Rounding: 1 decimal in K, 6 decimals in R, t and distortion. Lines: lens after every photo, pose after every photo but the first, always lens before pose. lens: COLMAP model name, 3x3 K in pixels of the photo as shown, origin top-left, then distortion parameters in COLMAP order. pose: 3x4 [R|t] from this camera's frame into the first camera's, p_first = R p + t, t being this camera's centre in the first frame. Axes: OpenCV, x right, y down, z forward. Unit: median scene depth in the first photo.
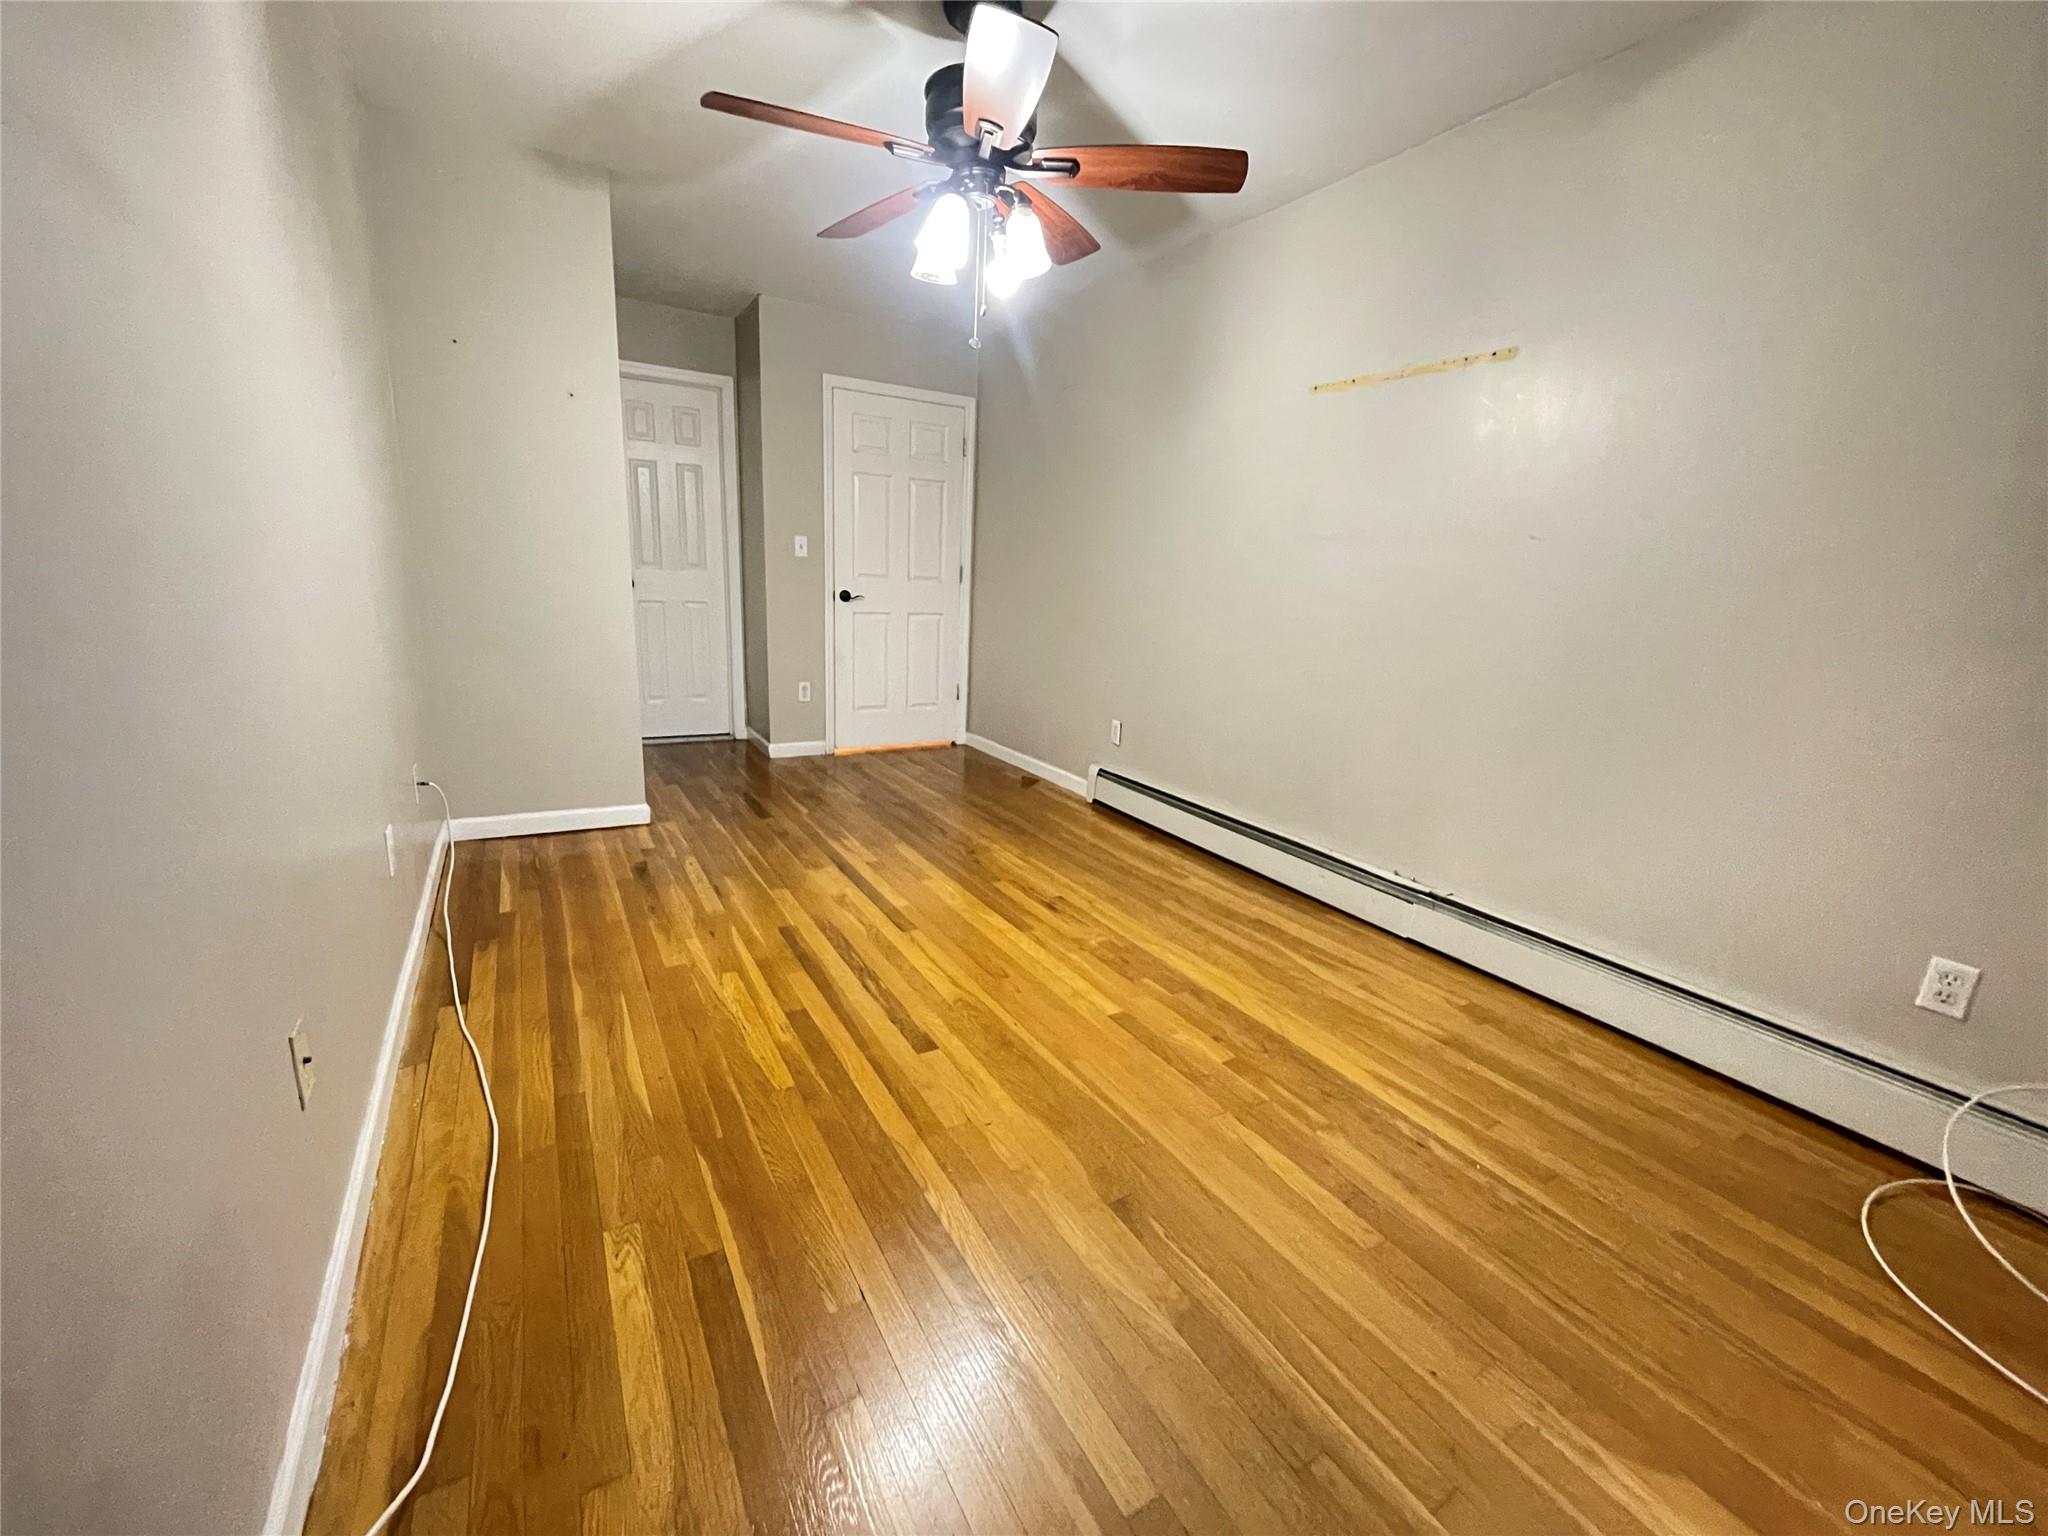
lens RADIAL K [[826.9, 0, 1024.0], [0, 826.9, 768.0], [0, 0, 1]] dist [-0.002383, -0.000591]
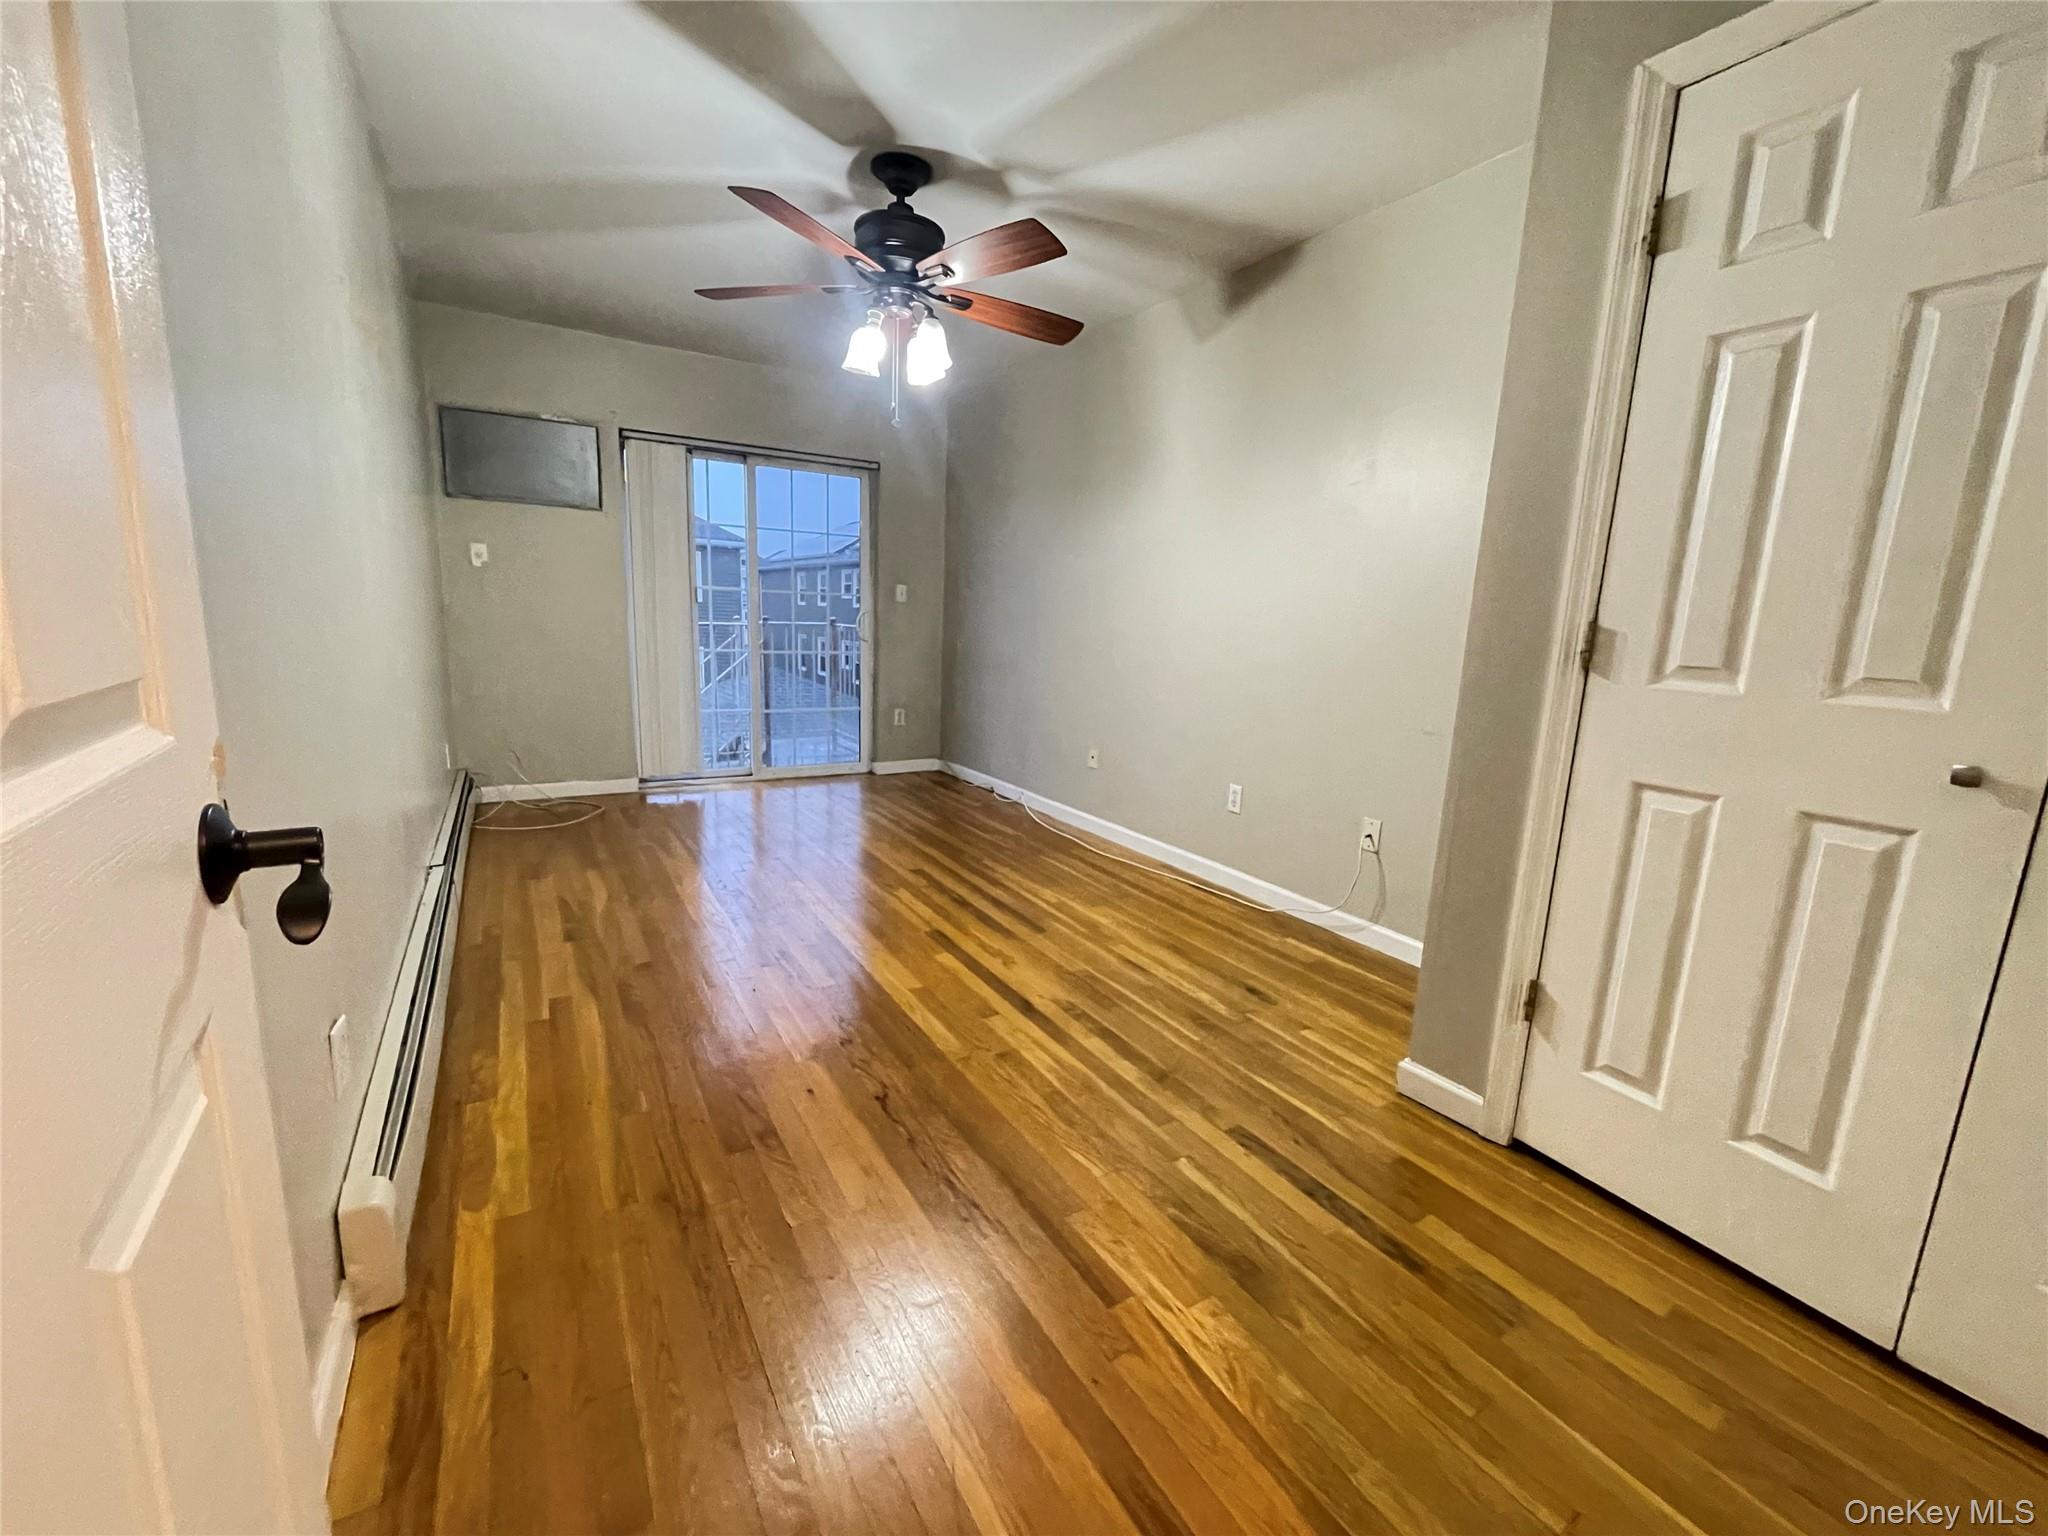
lens RADIAL K [[826.9, 0, 1024.0], [0, 826.9, 768.0], [0, 0, 1]] dist [-0.002383, -0.000591]
pose [[-0.995701, -0.088338, -0.027866, -0.215249], [-0.092078, 0.911183, 0.401580, -0.470226], [-0.010084, 0.402420, -0.915400, 1.963999]]
